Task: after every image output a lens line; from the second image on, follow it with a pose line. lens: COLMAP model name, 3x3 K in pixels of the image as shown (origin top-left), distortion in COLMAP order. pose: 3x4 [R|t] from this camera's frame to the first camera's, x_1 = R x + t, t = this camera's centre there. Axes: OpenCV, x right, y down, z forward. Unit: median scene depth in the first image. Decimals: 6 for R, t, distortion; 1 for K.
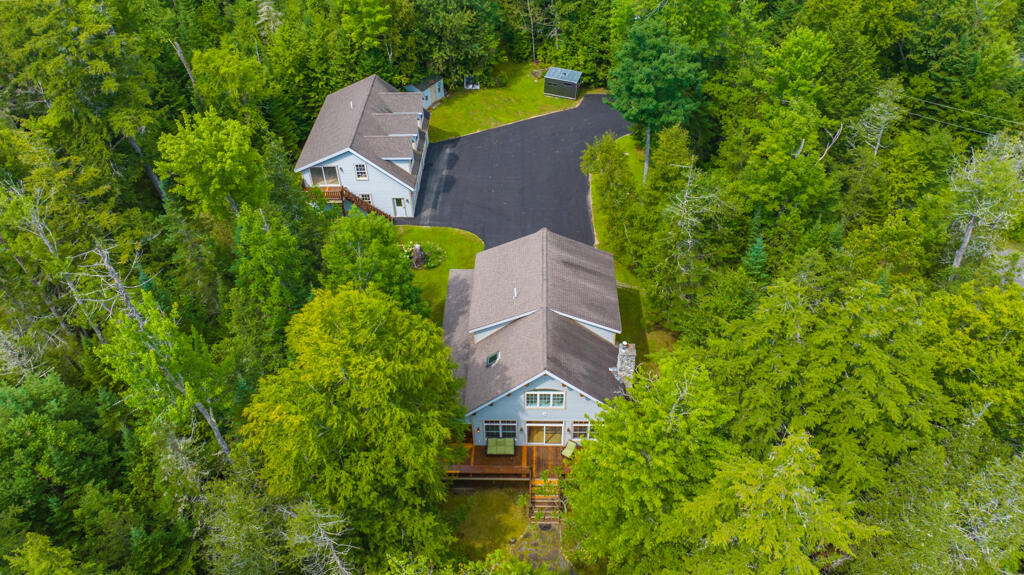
lens RADIAL K [[771.0, 0, 512.0], [0, 771.0, 287.5], [0, 0, 1]] dist [-0.029292, 0.041950]
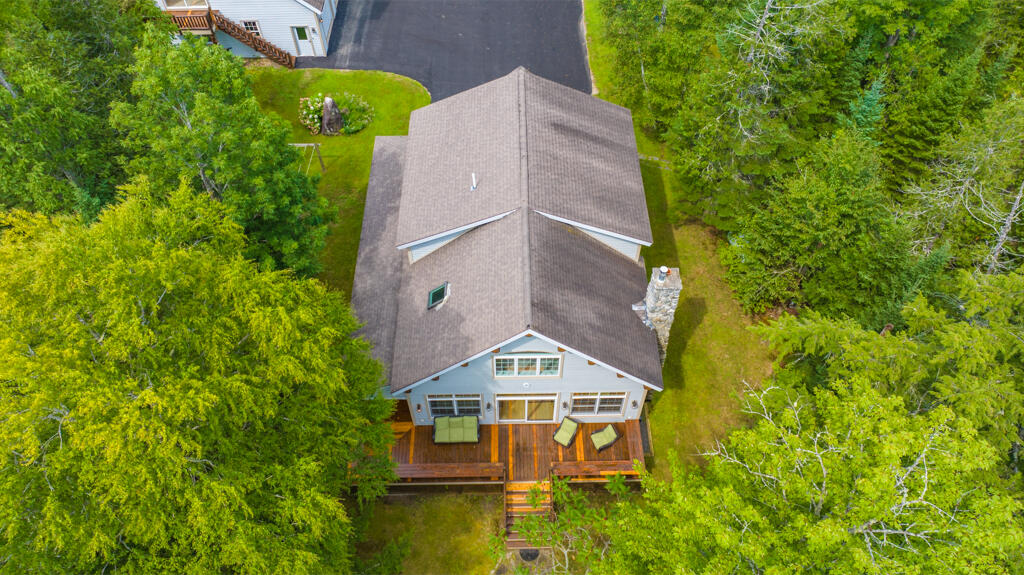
lens RADIAL K [[744.7, 0, 513.2], [0, 744.7, 280.5], [0, 0, 1]] dist [-0.012740, 0.005523]
pose [[0.999049, -0.021813, 0.037746, 0.009867], [0.014286, 0.981819, 0.189282, -0.022828], [-0.041188, -0.188563, 0.981197, 0.378668]]
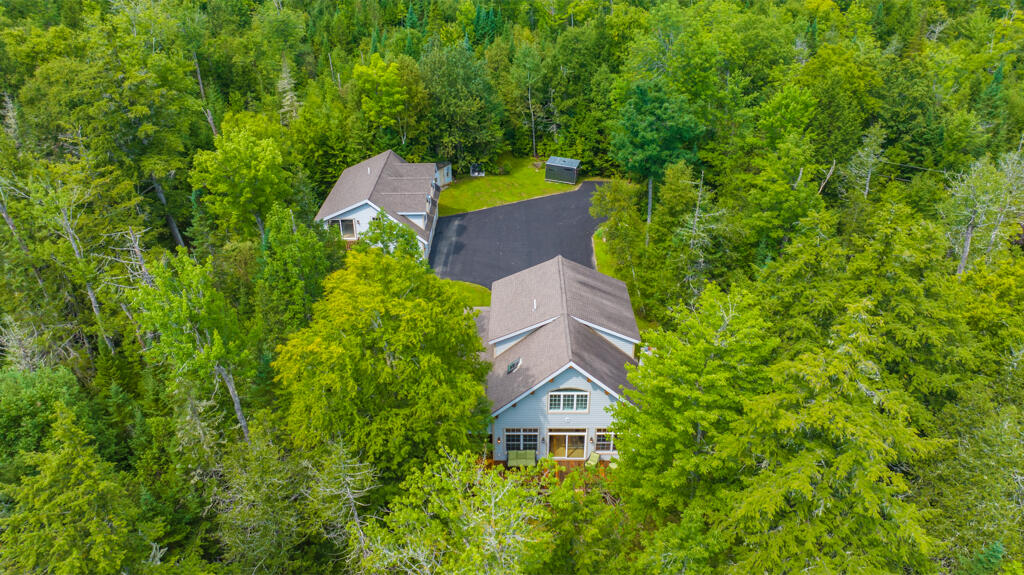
lens RADIAL K [[744.7, 0, 513.2], [0, 744.7, 280.5], [0, 0, 1]] dist [-0.012740, 0.005523]
pose [[0.999596, 0.004562, 0.028064, -0.046359], [0.001875, 0.974318, -0.225167, 0.174959], [-0.028371, 0.225129, 0.973916, 0.033892]]
